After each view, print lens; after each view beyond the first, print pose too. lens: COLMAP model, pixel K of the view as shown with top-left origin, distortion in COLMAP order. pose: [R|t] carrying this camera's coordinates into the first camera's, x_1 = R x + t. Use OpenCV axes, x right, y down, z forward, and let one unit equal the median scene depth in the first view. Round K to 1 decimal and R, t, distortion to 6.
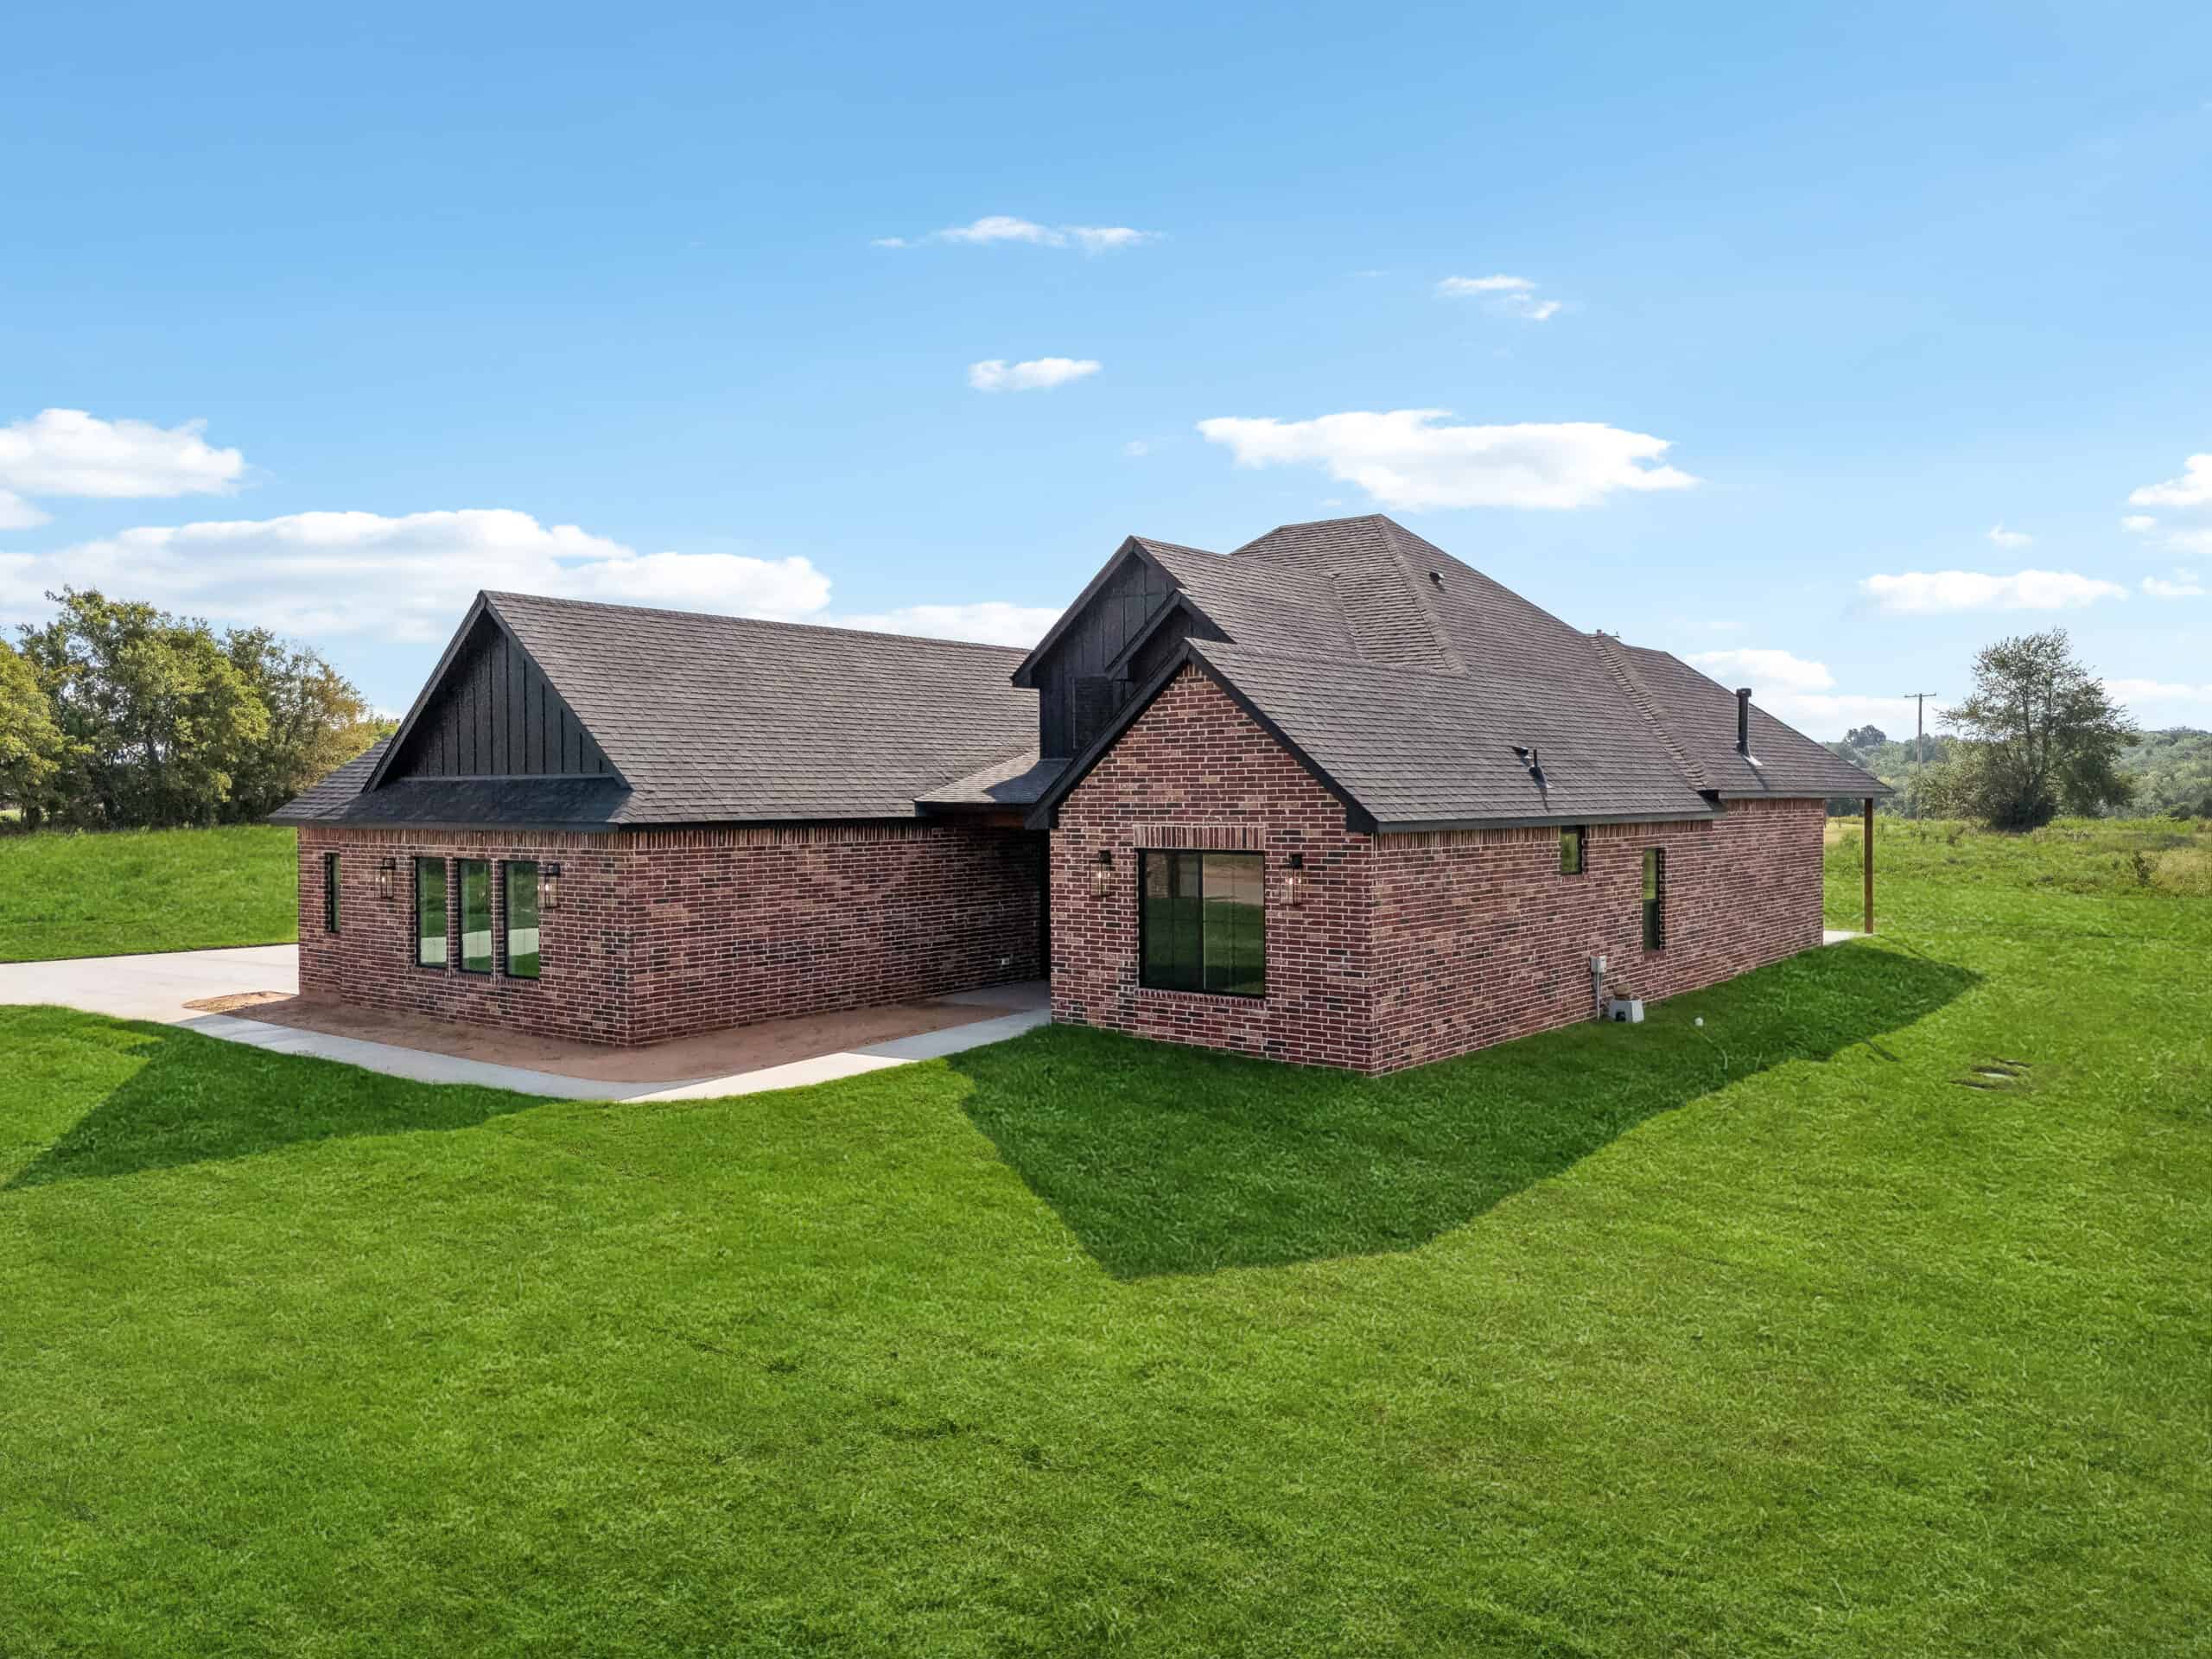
lens RADIAL K [[1682.9, 0, 1106.0], [0, 1682.9, 829.5], [0, 0, 1]] dist [-0.002141, -0.001647]
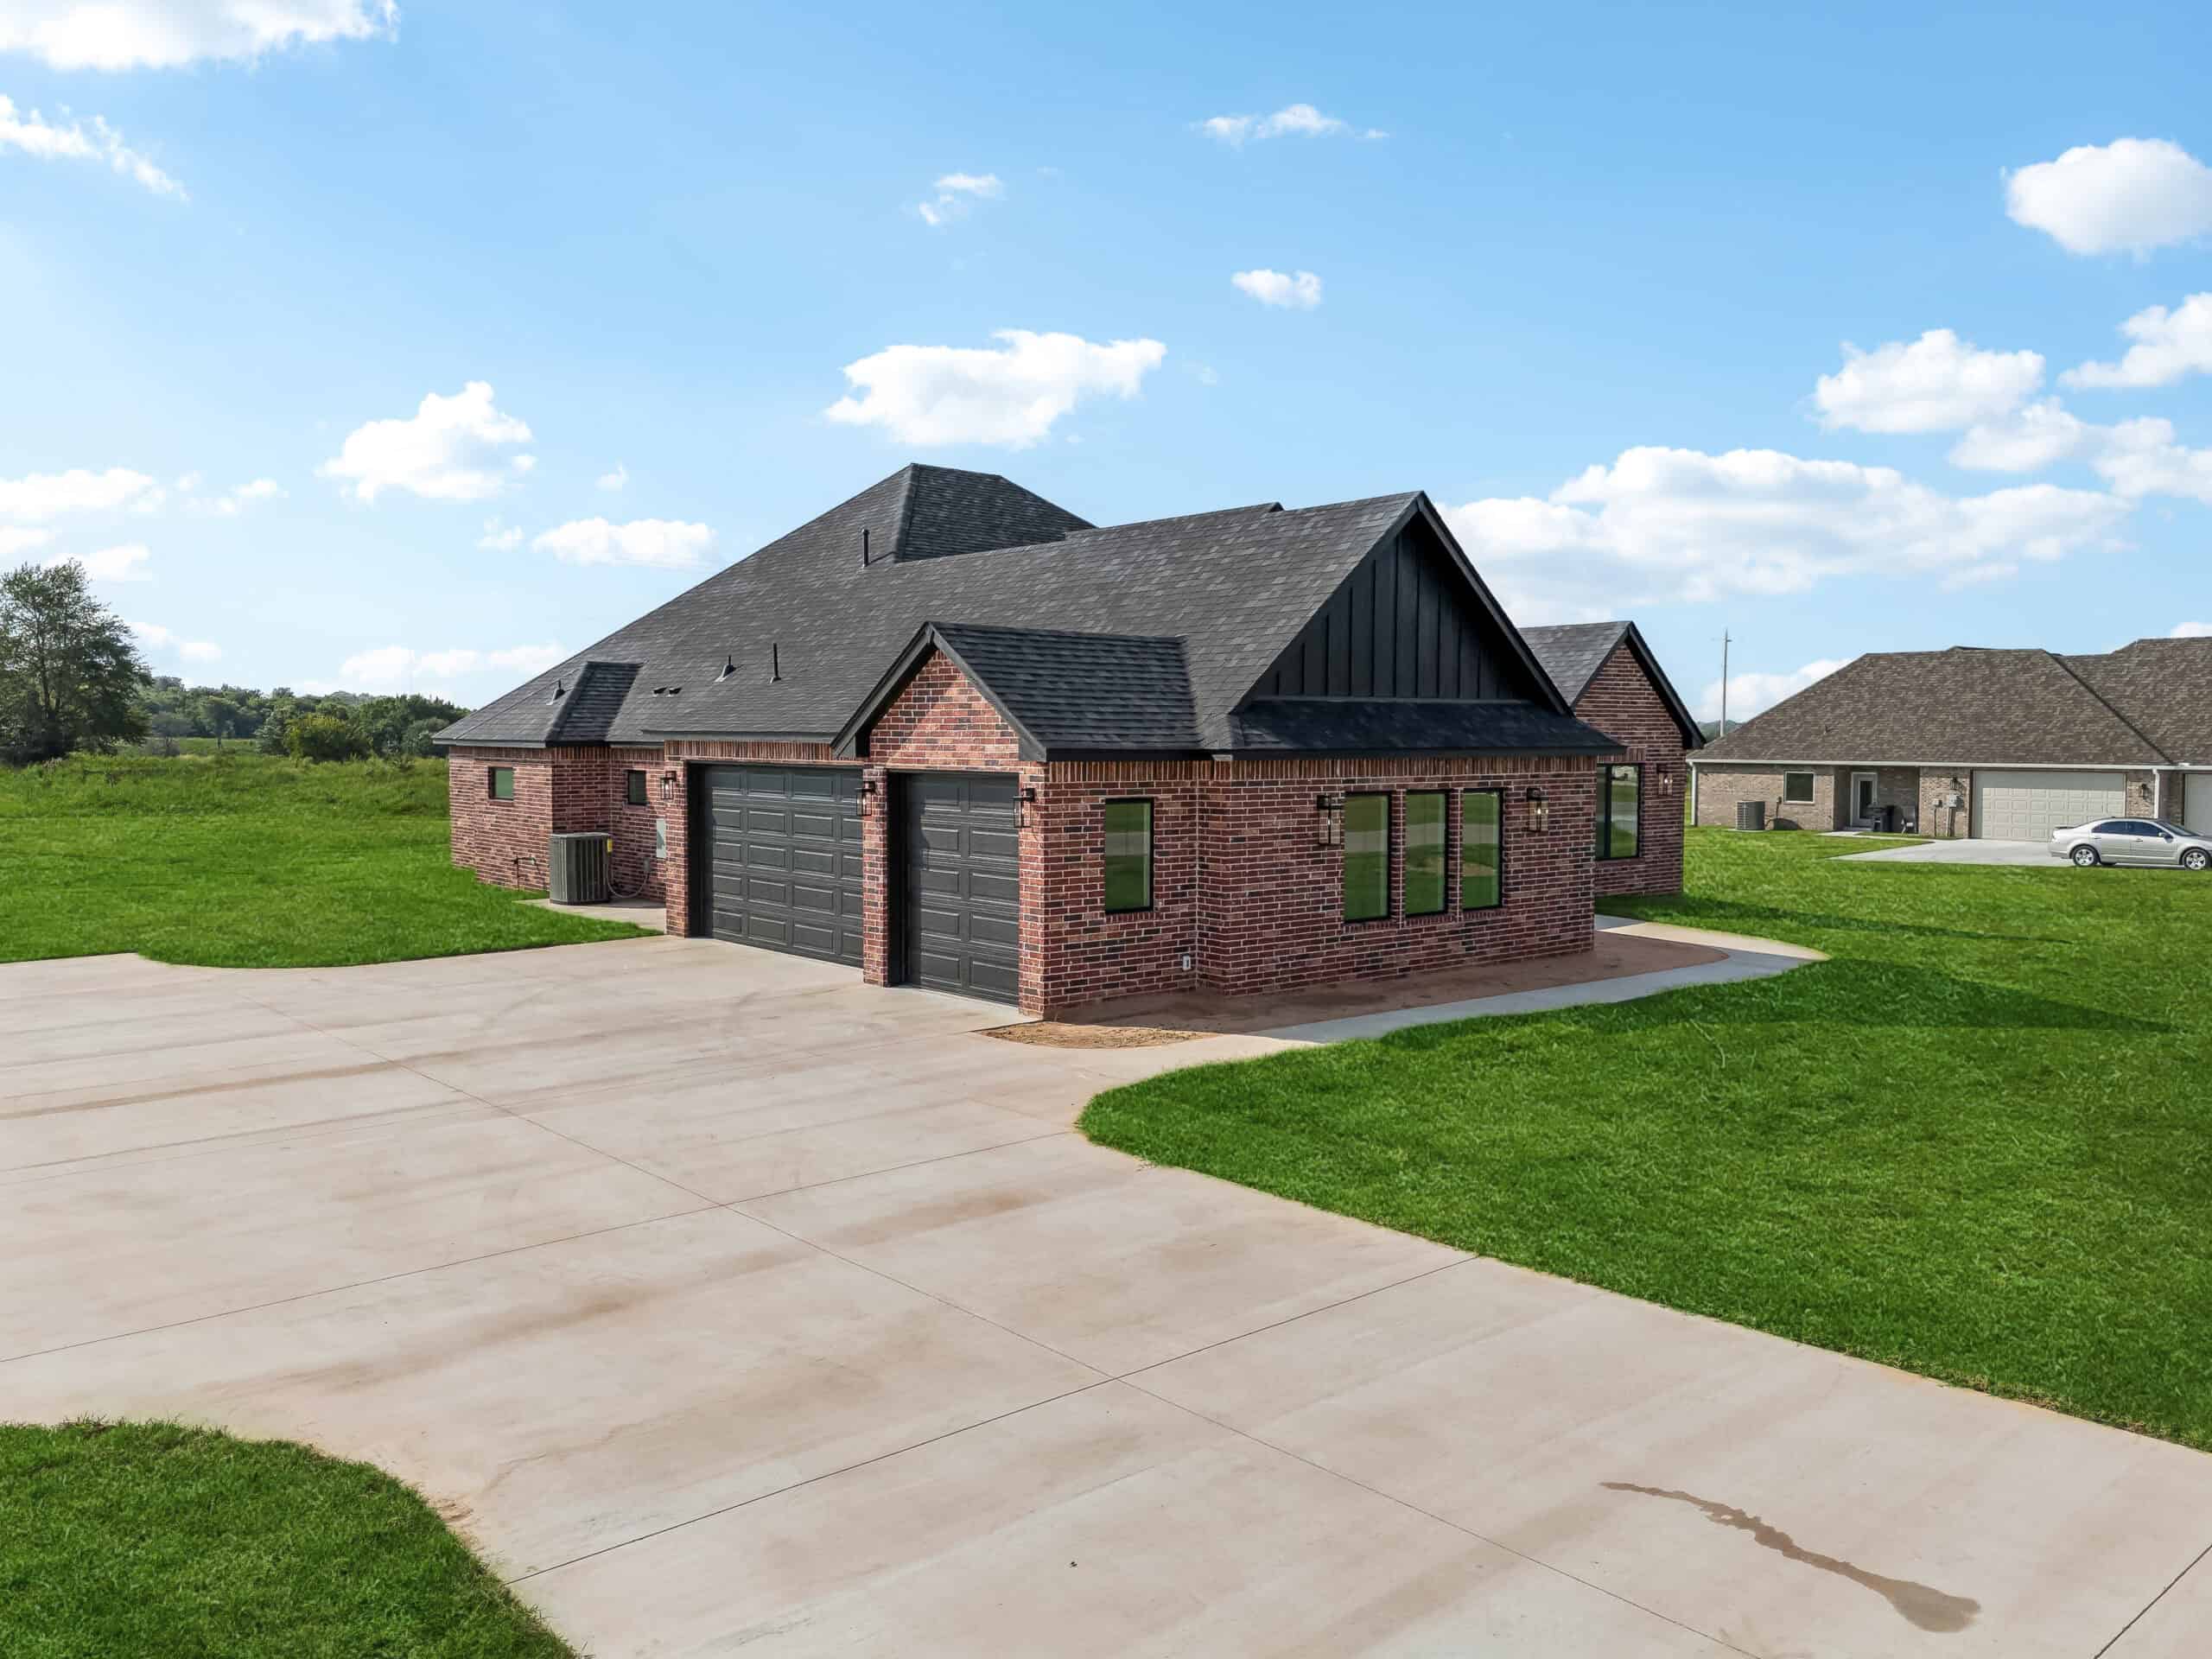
lens RADIAL K [[1682.9, 0, 1106.0], [0, 1682.9, 829.5], [0, 0, 1]] dist [-0.002141, -0.001647]
pose [[0.209896, -0.051395, 0.976372, -1.420056], [0.015945, 0.998665, 0.049141, -0.009178], [-0.977594, 0.005253, 0.210435, 1.070849]]
